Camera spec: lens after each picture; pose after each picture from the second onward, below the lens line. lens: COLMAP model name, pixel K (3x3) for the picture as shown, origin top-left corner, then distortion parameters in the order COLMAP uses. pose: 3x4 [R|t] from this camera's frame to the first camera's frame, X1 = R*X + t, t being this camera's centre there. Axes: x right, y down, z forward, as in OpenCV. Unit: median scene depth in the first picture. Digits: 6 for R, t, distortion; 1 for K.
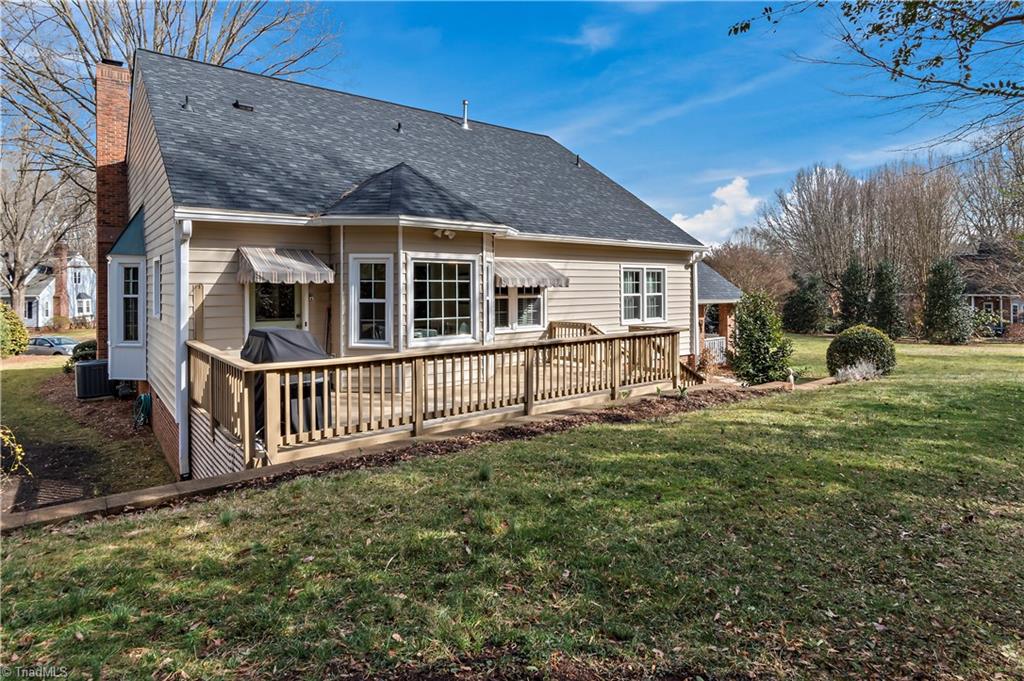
lens RADIAL K [[546.7, 0, 512.7], [0, 546.7, 335.6], [0, 0, 1]] dist [-0.002549, -0.001043]
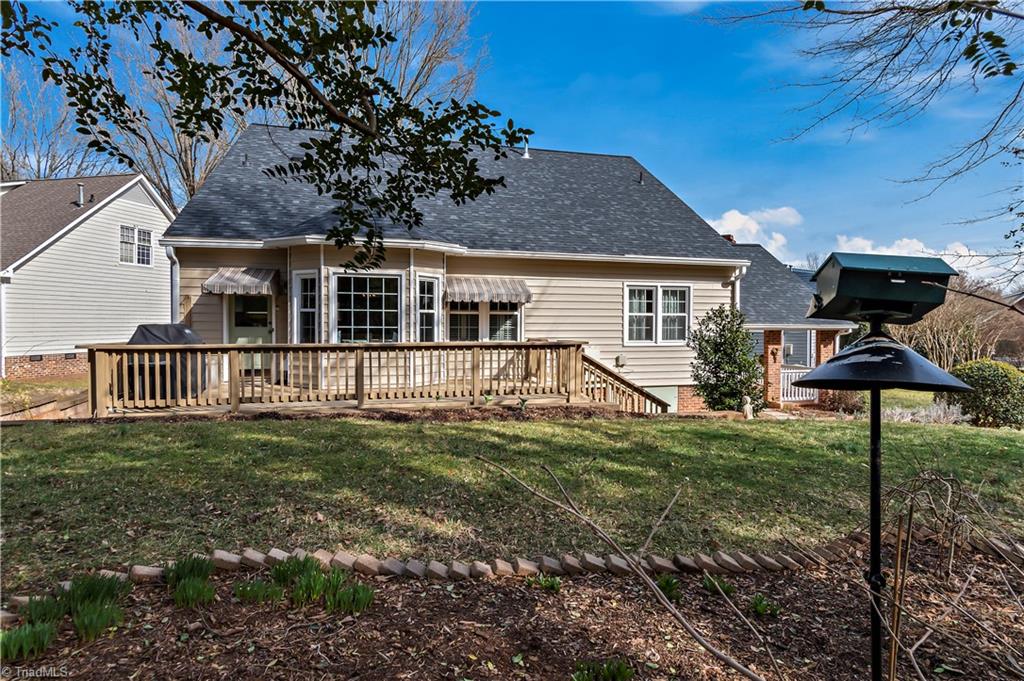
lens RADIAL K [[546.7, 0, 512.8], [0, 546.7, 342.9], [0, 0, 1]] dist [-0.002549, -0.001043]
pose [[0.921891, 0.024752, -0.386658, 0.455238], [-0.044022, 0.998186, -0.041061, 0.026532], [0.384940, 0.054875, 0.921309, 0.074002]]
